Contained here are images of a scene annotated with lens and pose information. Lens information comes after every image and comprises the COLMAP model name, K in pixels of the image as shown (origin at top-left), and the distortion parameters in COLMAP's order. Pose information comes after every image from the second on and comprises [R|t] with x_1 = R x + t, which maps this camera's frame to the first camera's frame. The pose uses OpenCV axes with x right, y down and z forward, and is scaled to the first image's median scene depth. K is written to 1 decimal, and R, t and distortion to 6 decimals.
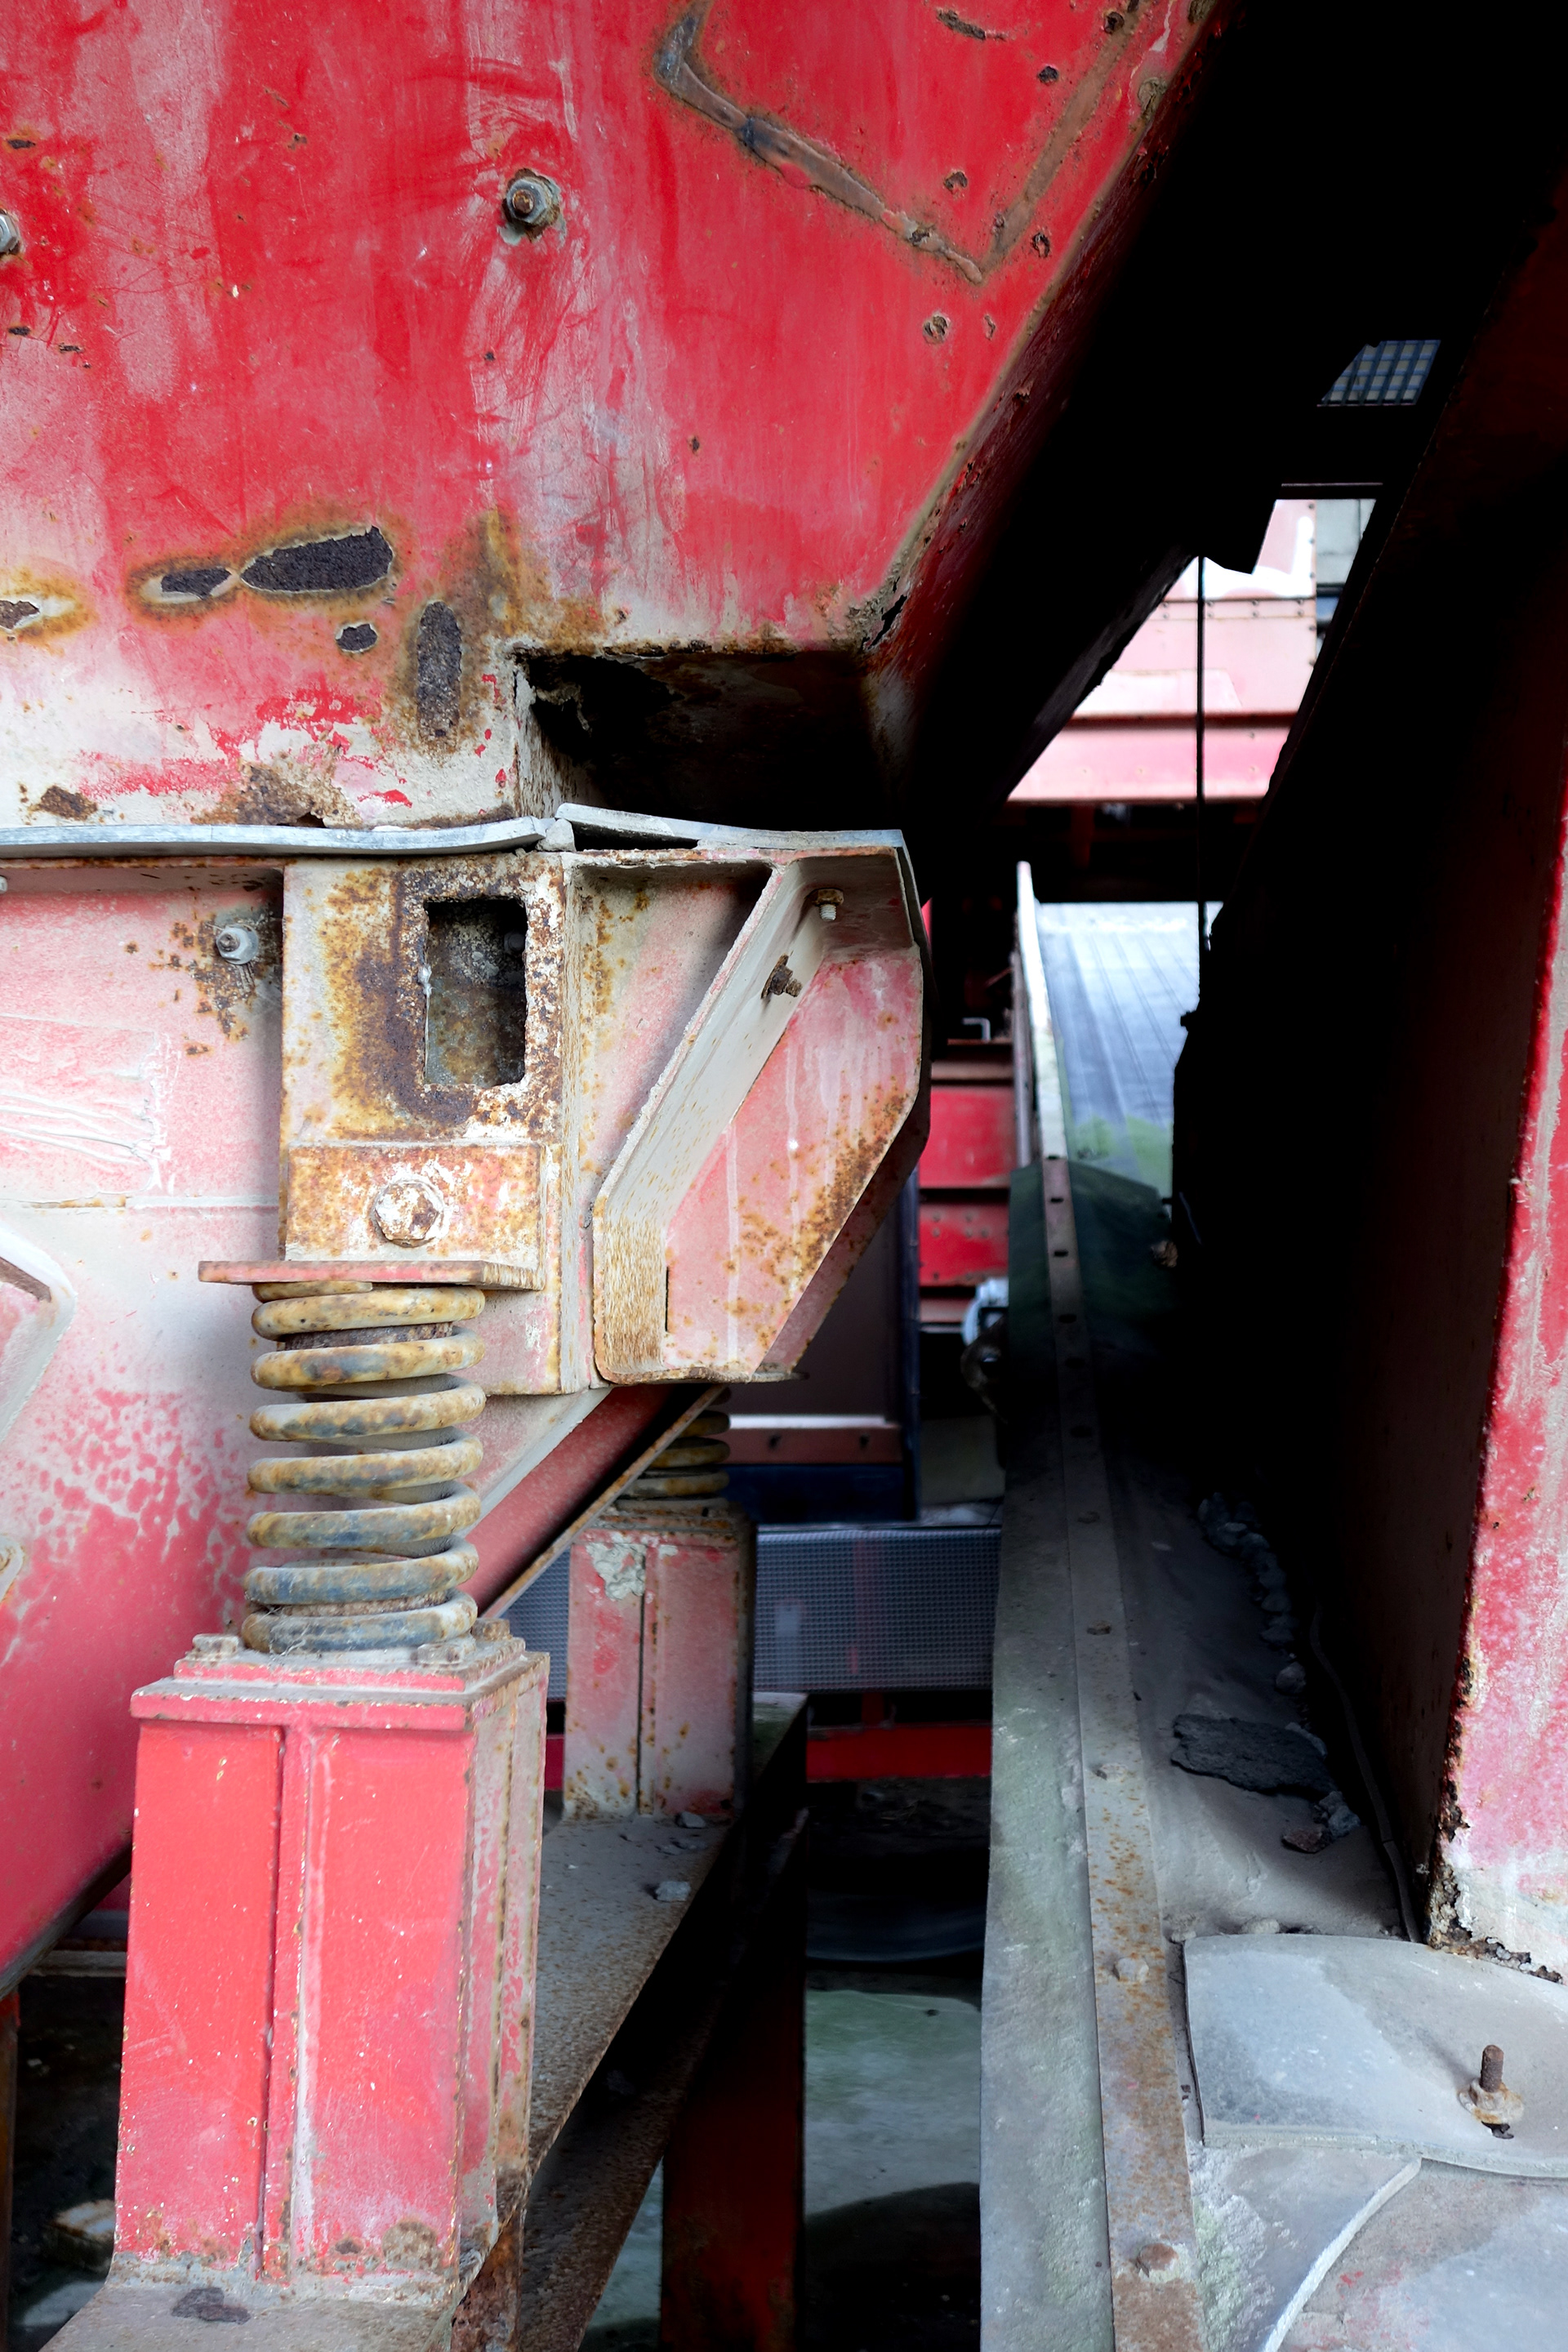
lens RADIAL K [[2432.5, 0, 784.6], [0, 2432.5, 1176.8], [0, 0, 1]] dist [0.010916, 0.000000]
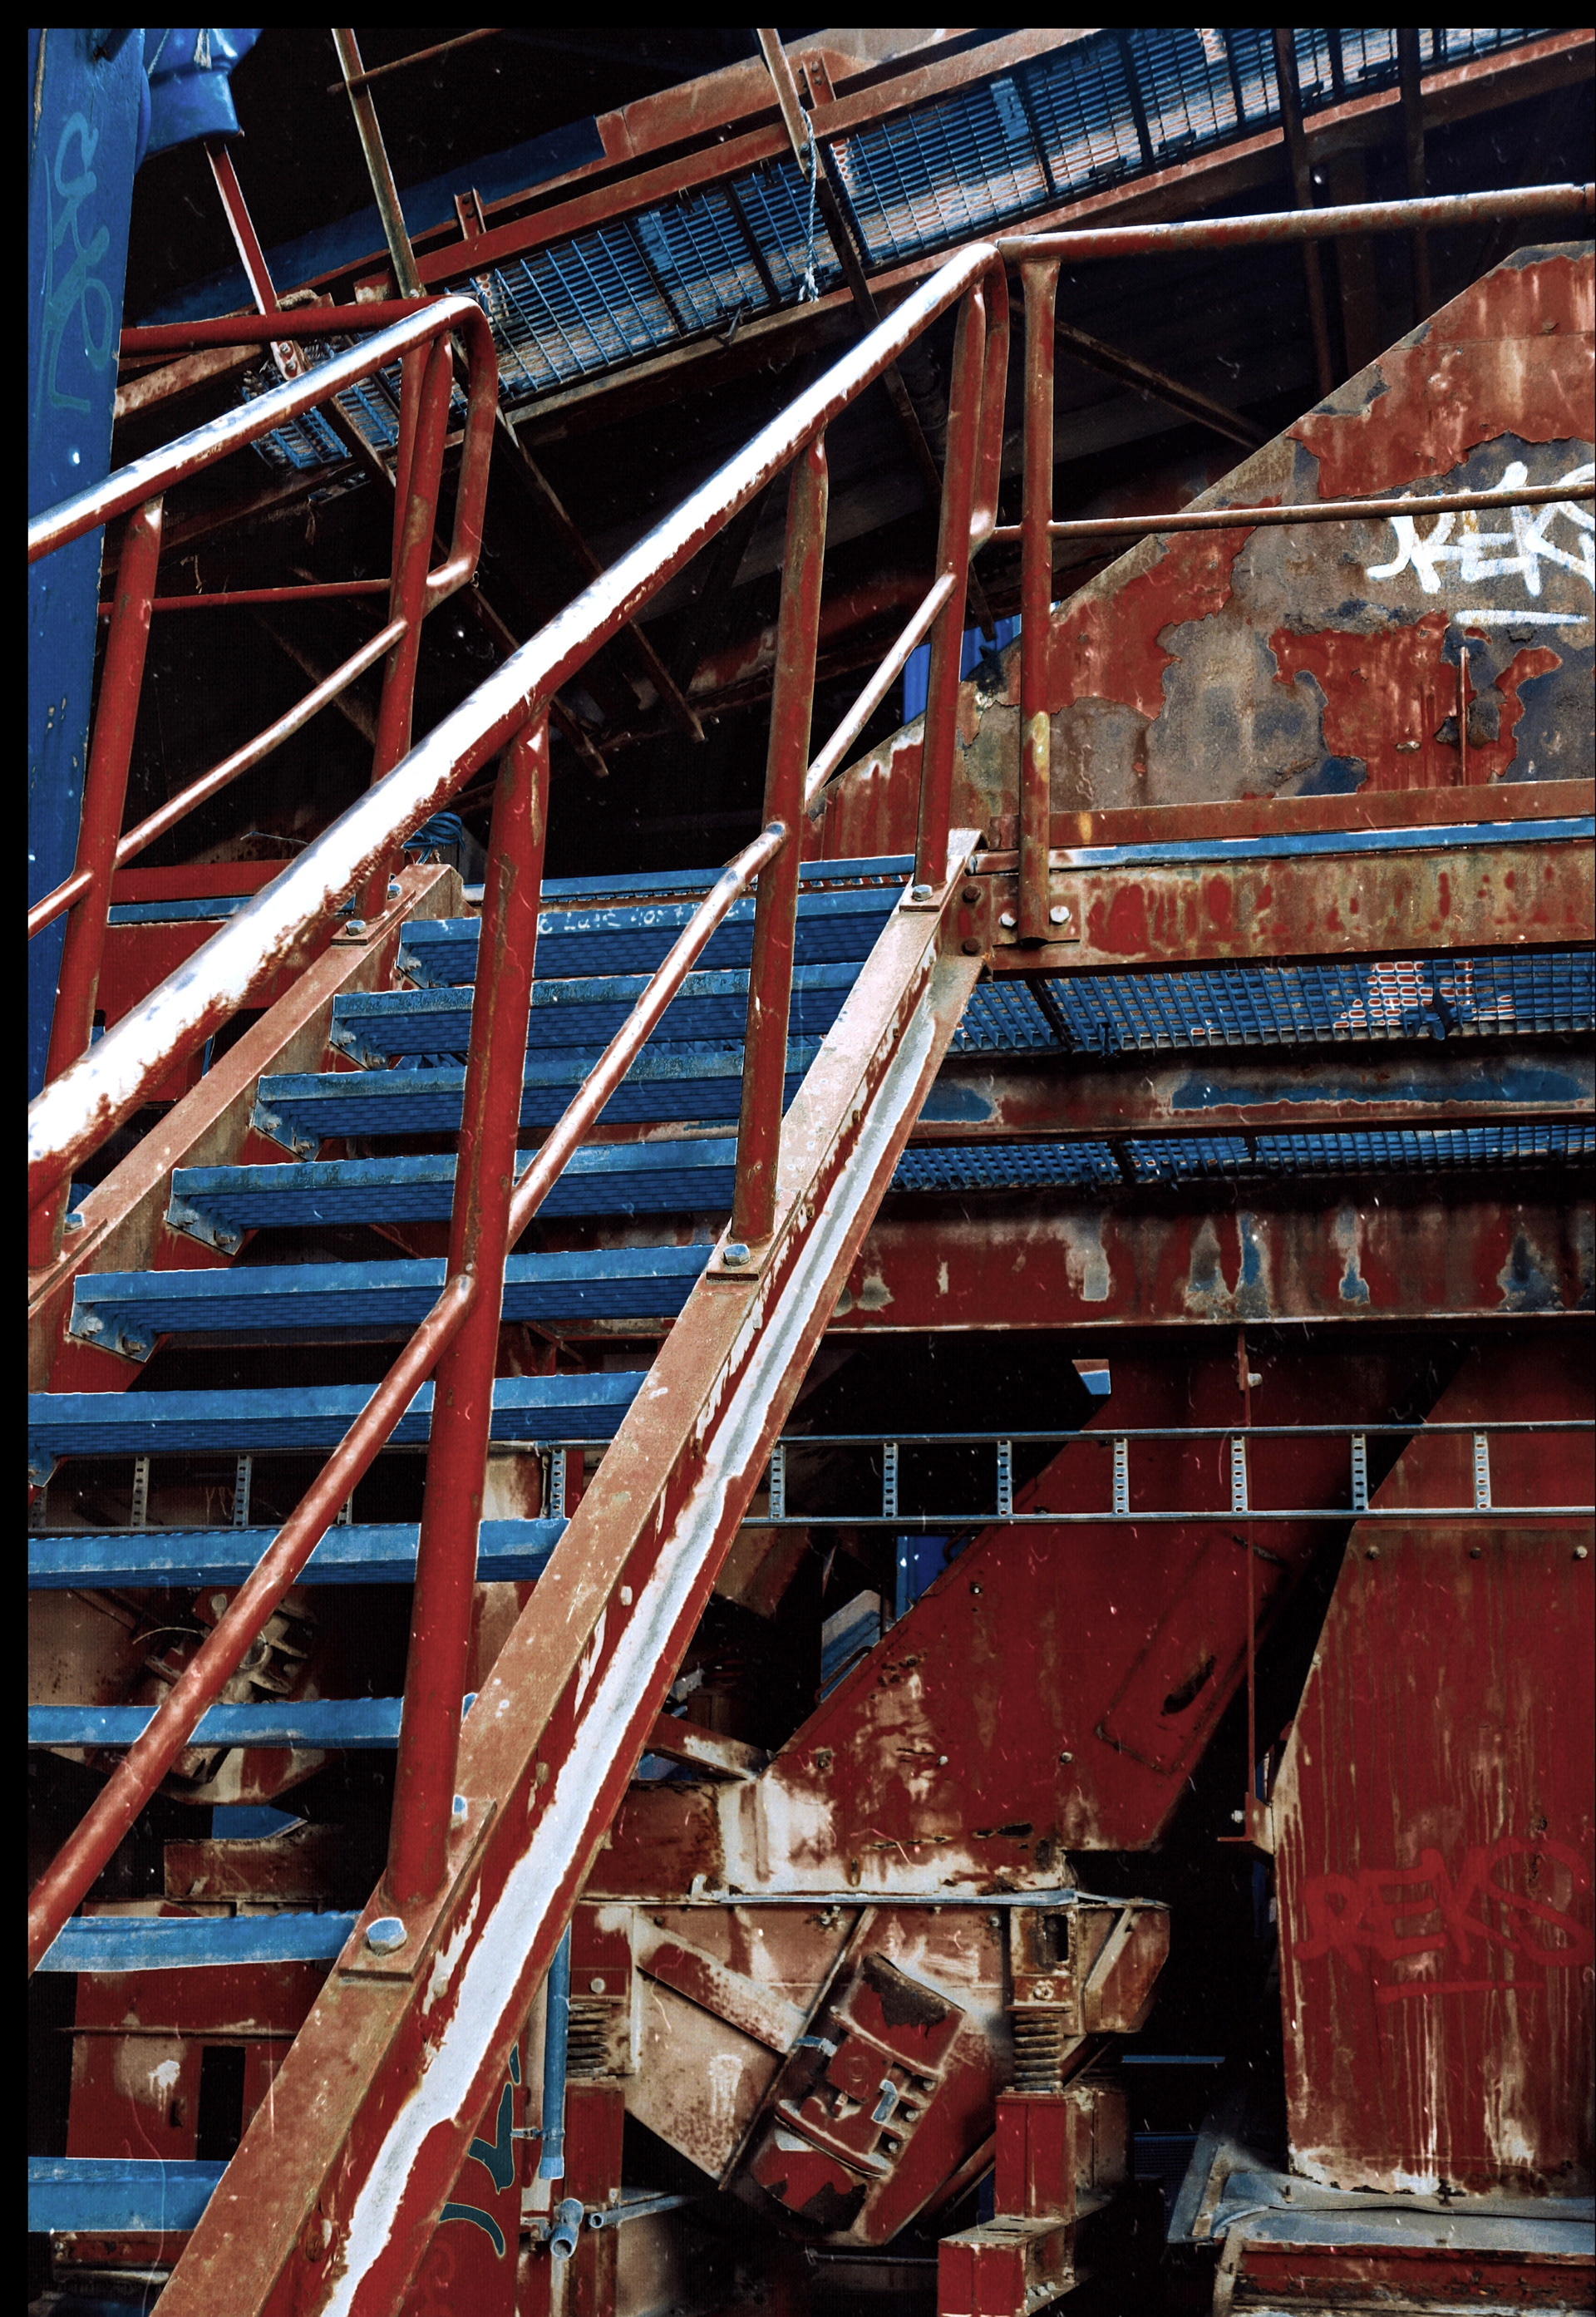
lens RADIAL K [[3182.9, 0, 797.8], [0, 3182.9, 1159.0], [0, 0, 1]] dist [-0.006417, 0.000000]
pose [[0.991151, -0.024757, -0.130408, 0.181996], [0.000432, 0.983050, -0.183339, -0.387845], [0.132736, 0.181661, 0.974362, -4.642145]]
